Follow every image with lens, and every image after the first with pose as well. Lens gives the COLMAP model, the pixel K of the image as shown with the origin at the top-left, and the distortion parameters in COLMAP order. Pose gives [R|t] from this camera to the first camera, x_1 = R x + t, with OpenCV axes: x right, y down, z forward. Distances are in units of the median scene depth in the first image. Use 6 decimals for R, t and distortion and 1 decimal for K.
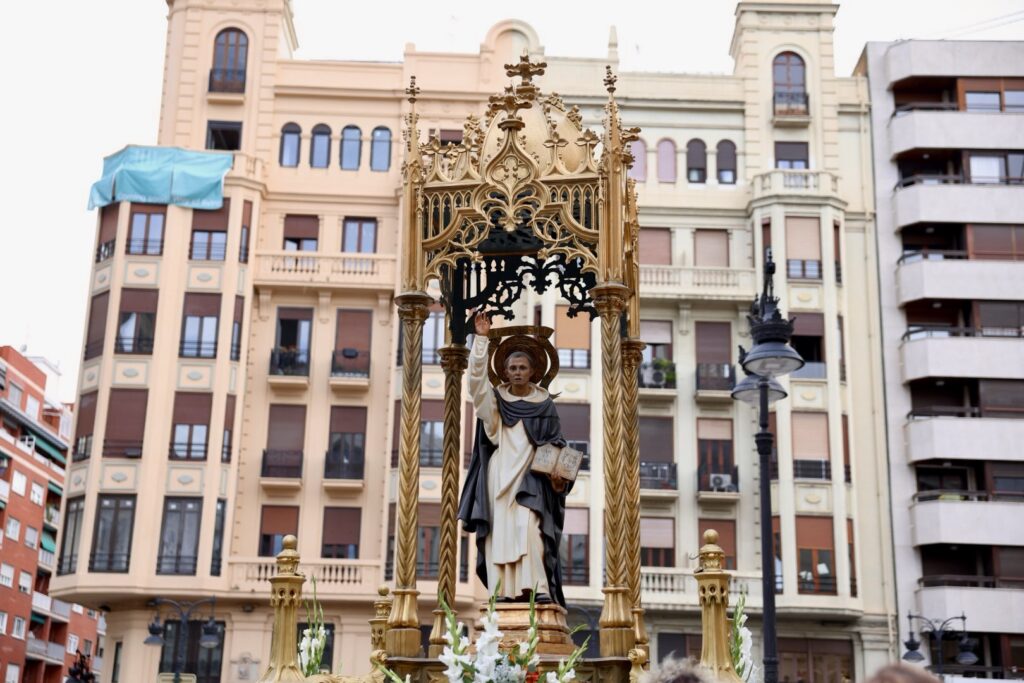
lens RADIAL K [[1479.6, 0, 509.7], [0, 1479.6, 346.3], [0, 0, 1]] dist [0.187957, 0.000000]
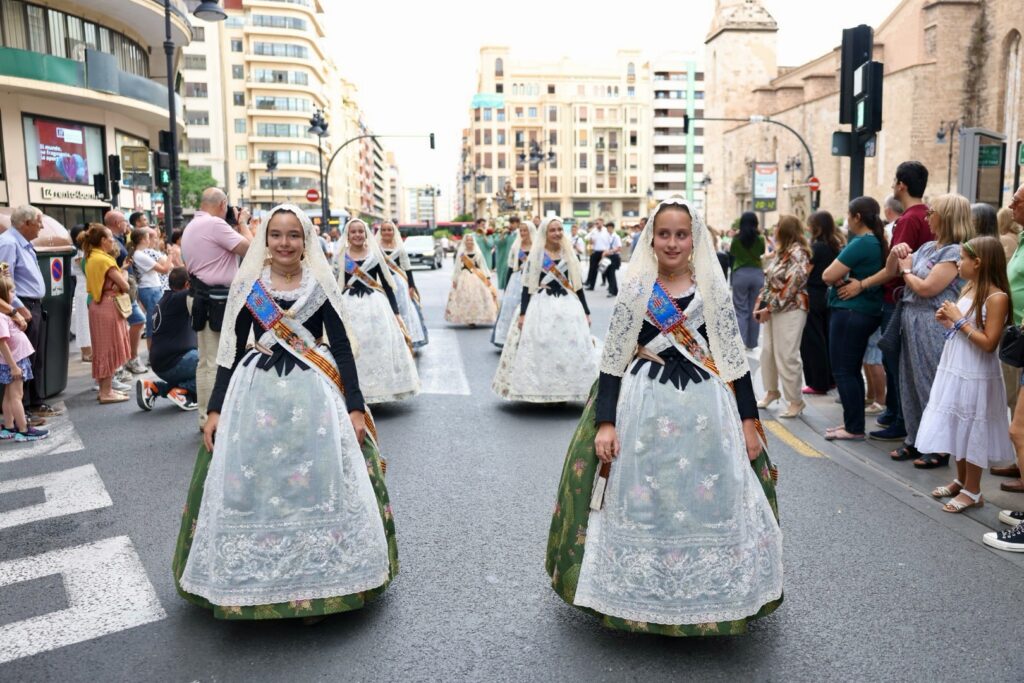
lens RADIAL K [[794.0, 0, 516.4], [0, 794.0, 341.3], [0, 0, 1]] dist [-0.049345, 0.072489]
pose [[0.993142, -0.047030, 0.107034, -0.434084], [0.001180, 0.919507, 0.393073, -0.373735], [-0.116905, -0.390251, 0.913256, -1.373666]]
